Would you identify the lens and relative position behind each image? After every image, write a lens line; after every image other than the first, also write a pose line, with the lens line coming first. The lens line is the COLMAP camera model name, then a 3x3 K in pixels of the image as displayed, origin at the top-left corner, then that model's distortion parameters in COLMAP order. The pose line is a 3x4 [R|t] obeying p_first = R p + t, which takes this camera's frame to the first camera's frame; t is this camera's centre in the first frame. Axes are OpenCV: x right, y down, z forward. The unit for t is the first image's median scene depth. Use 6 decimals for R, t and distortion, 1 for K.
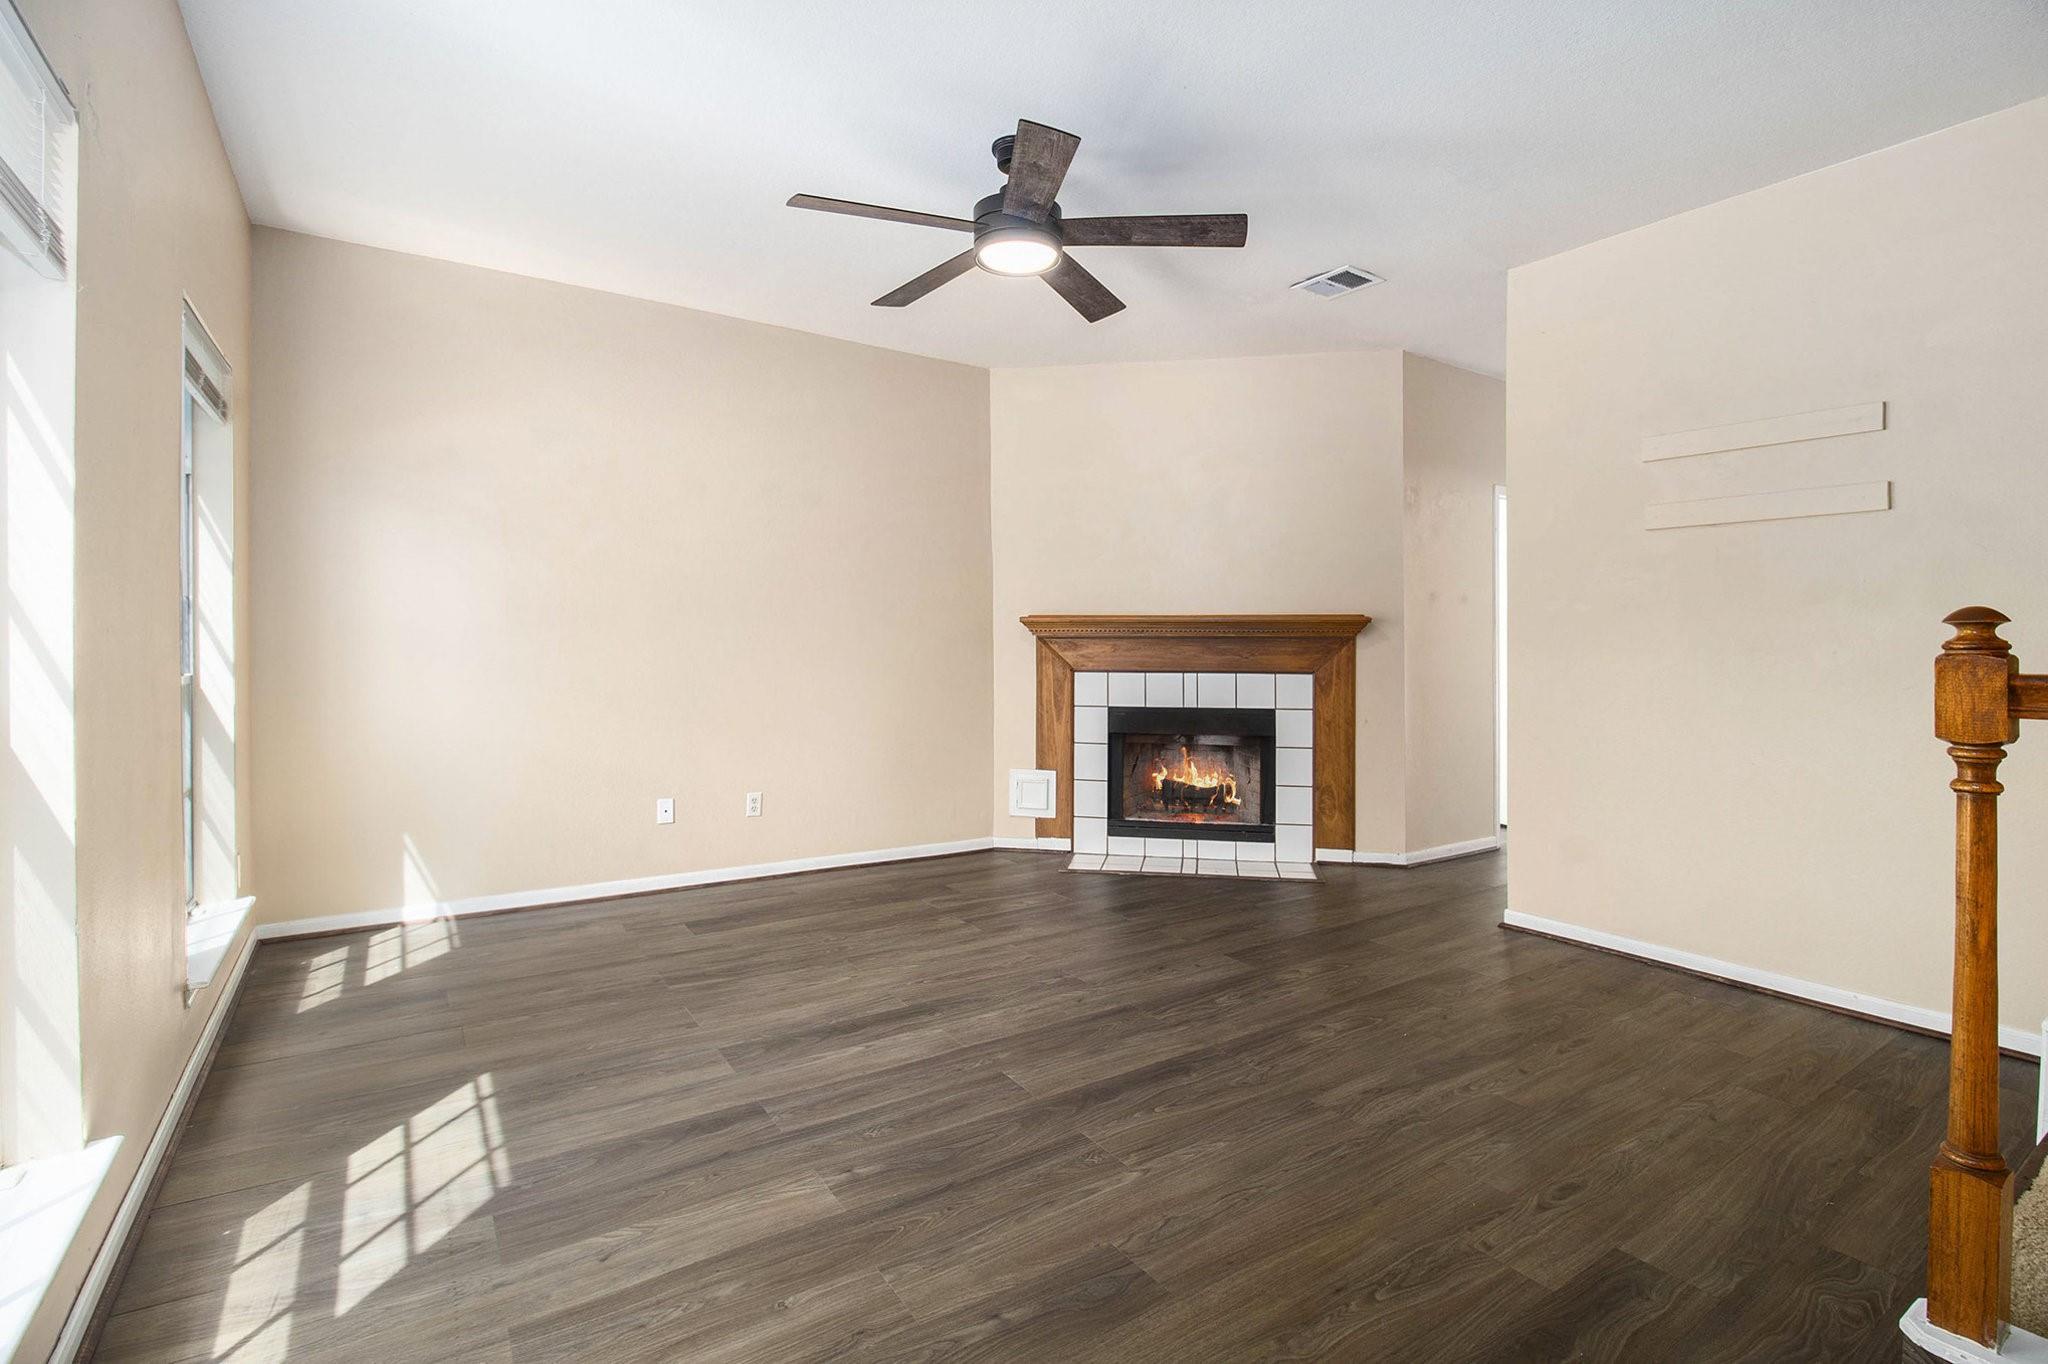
lens RADIAL K [[951.9, 0, 1047.4], [0, 951.9, 646.5], [0, 0, 1]] dist [0.010579, -0.013046]
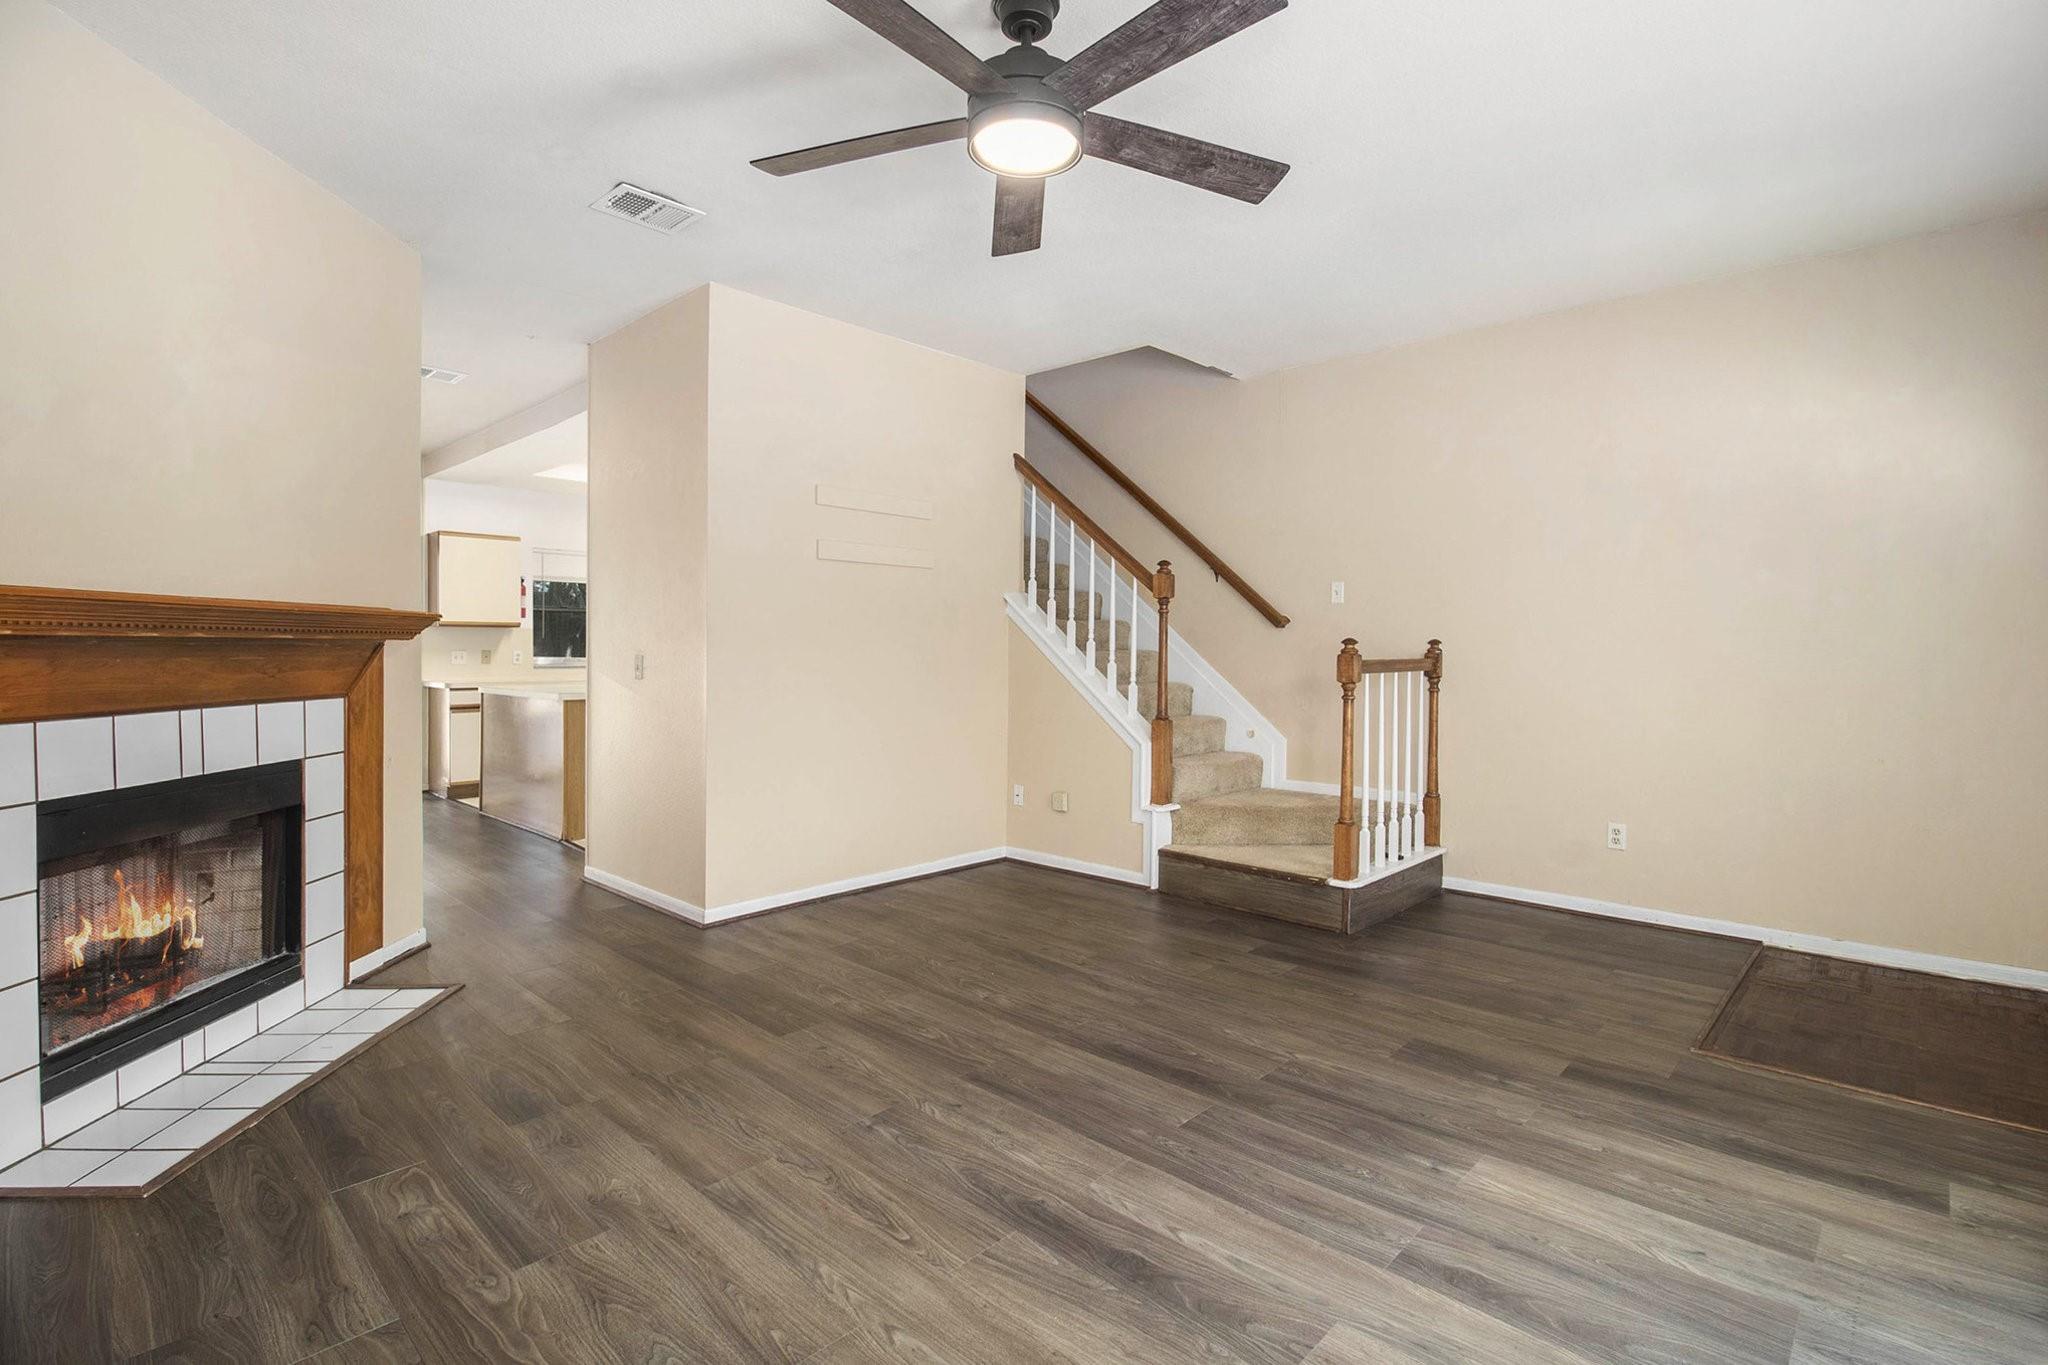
lens RADIAL K [[951.9, 0, 1047.4], [0, 951.9, 647.0], [0, 0, 1]] dist [0.010579, -0.013046]
pose [[-0.221694, -0.004113, 0.975108, -0.829586], [0.002042, 0.999987, 0.004682, -0.014187], [-0.975114, 0.003029, -0.221683, 1.212893]]
